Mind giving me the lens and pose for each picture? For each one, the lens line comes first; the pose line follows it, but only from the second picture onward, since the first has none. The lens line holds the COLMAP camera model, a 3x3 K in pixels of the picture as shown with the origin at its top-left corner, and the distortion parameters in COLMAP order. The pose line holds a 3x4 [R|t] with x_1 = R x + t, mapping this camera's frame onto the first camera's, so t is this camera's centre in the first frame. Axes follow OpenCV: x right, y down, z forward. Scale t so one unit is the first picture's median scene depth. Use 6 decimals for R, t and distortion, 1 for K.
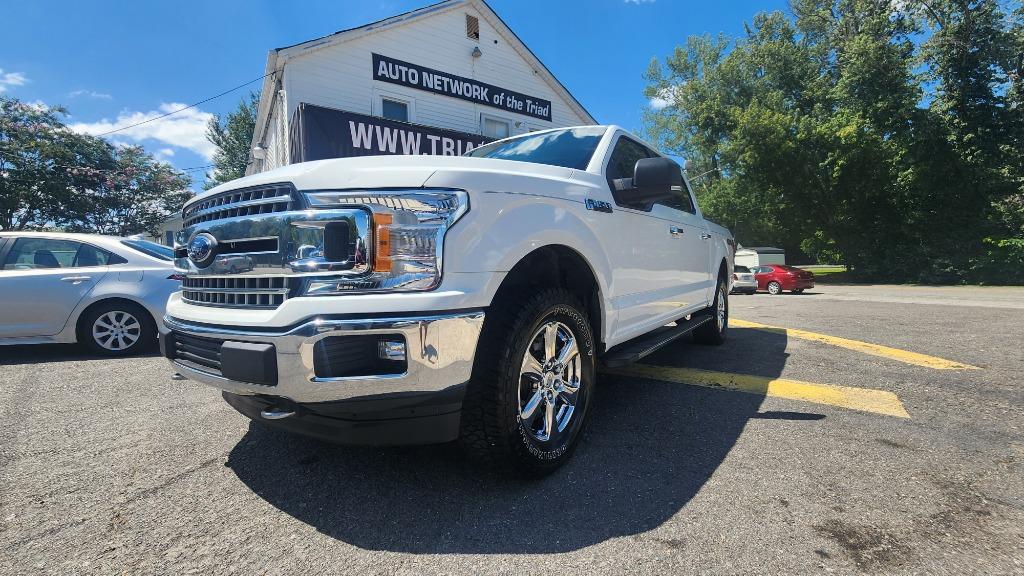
lens RADIAL K [[422.6, 0, 513.9], [0, 422.6, 286.7], [0, 0, 1]] dist [-0.000367, 0.000243]
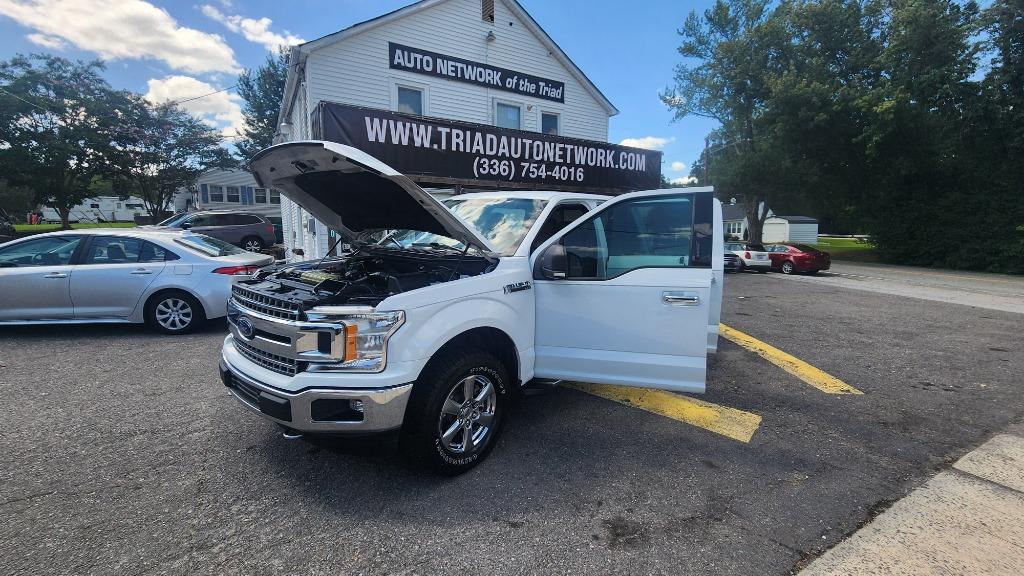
lens RADIAL K [[426.1, 0, 515.8], [0, 426.1, 283.4], [0, 0, 1]] dist [0.001938, 0.000286]
pose [[0.997595, 0.045666, -0.052139, 0.056002], [-0.040213, 0.994051, 0.101220, -0.071873], [0.056451, -0.098880, 0.993497, -0.082815]]
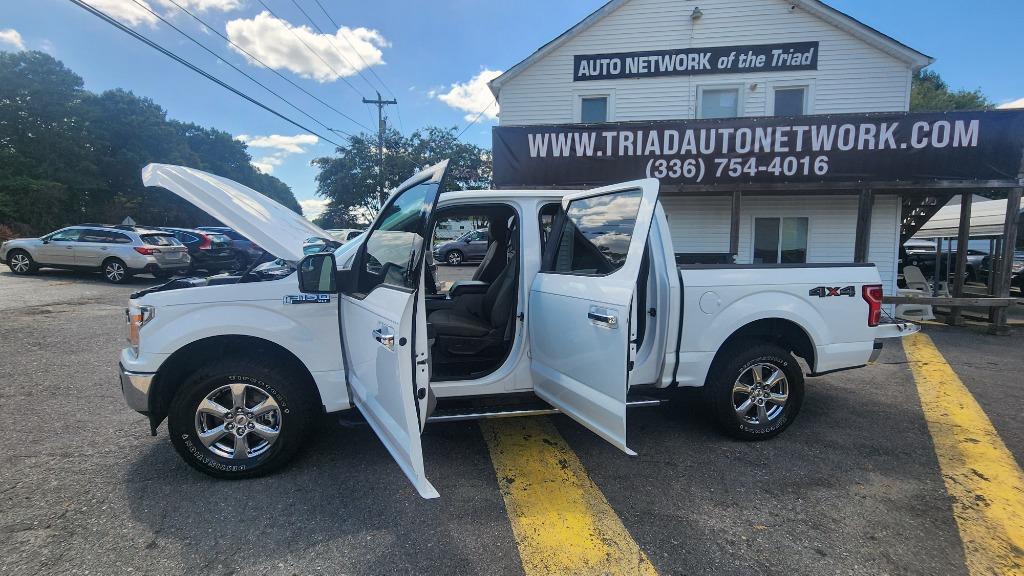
lens RADIAL K [[424.1, 0, 515.3], [0, 424.1, 287.3], [0, 0, 1]] dist [0.000172, 0.001230]
pose [[0.718978, 0.111905, -0.685964, 0.315639], [-0.051802, 0.992836, 0.107672, -0.081853], [0.693099, -0.041880, 0.719625, 0.109721]]
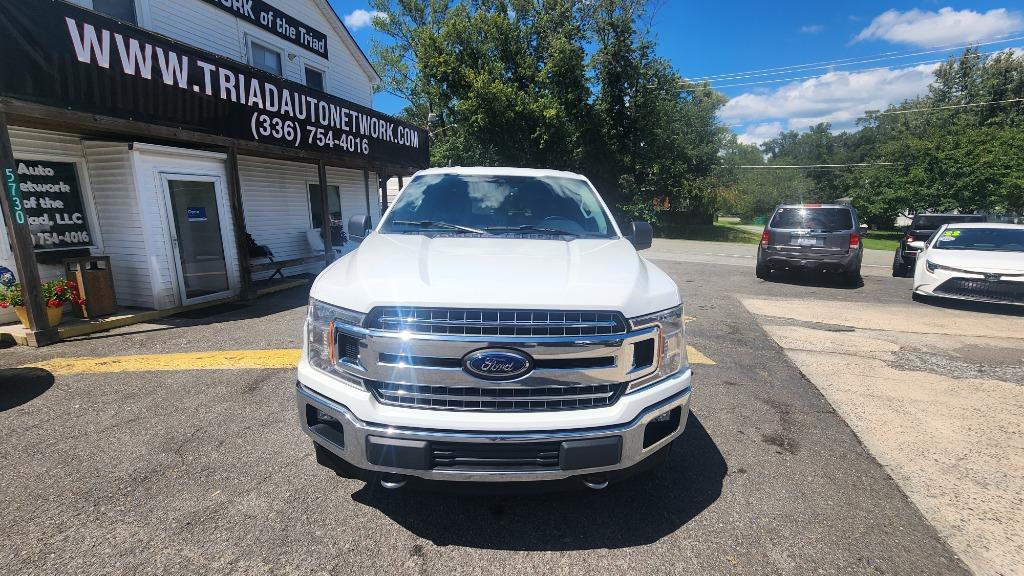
lens RADIAL K [[422.6, 0, 513.9], [0, 422.6, 286.7], [0, 0, 1]] dist [-0.000367, 0.000243]
pose [[0.791987, -0.078395, 0.605483, -0.209309], [-0.011932, 0.989545, 0.143729, -0.068117], [-0.610421, -0.121057, 0.782772, 0.027526]]
